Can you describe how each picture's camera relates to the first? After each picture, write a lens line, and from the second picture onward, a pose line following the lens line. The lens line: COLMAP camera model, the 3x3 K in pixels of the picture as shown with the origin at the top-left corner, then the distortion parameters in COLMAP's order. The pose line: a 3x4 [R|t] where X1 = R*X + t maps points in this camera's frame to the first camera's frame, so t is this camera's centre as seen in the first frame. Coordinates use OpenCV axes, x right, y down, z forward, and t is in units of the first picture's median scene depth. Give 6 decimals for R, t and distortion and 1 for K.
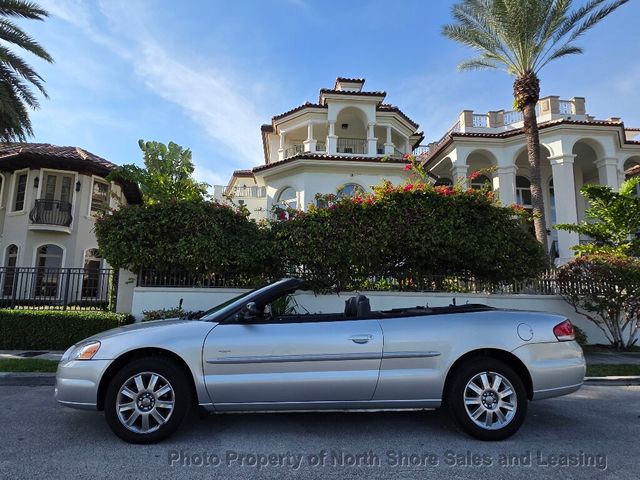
lens RADIAL K [[385.6, 0, 320.0], [0, 385.6, 240.0], [0, 0, 1]] dist [0.003124, 0.002056]
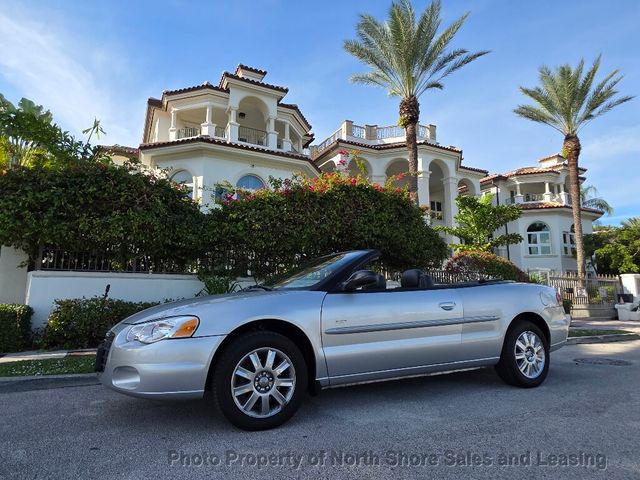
lens RADIAL K [[382.1, 0, 320.0], [0, 382.1, 240.0], [0, 0, 1]] dist [-0.002256, -0.000588]
pose [[0.920923, 0.046098, 0.387009, -0.131325], [-0.047376, 0.998858, -0.006242, 0.019718], [-0.386855, -0.012586, 0.922055, 0.032491]]
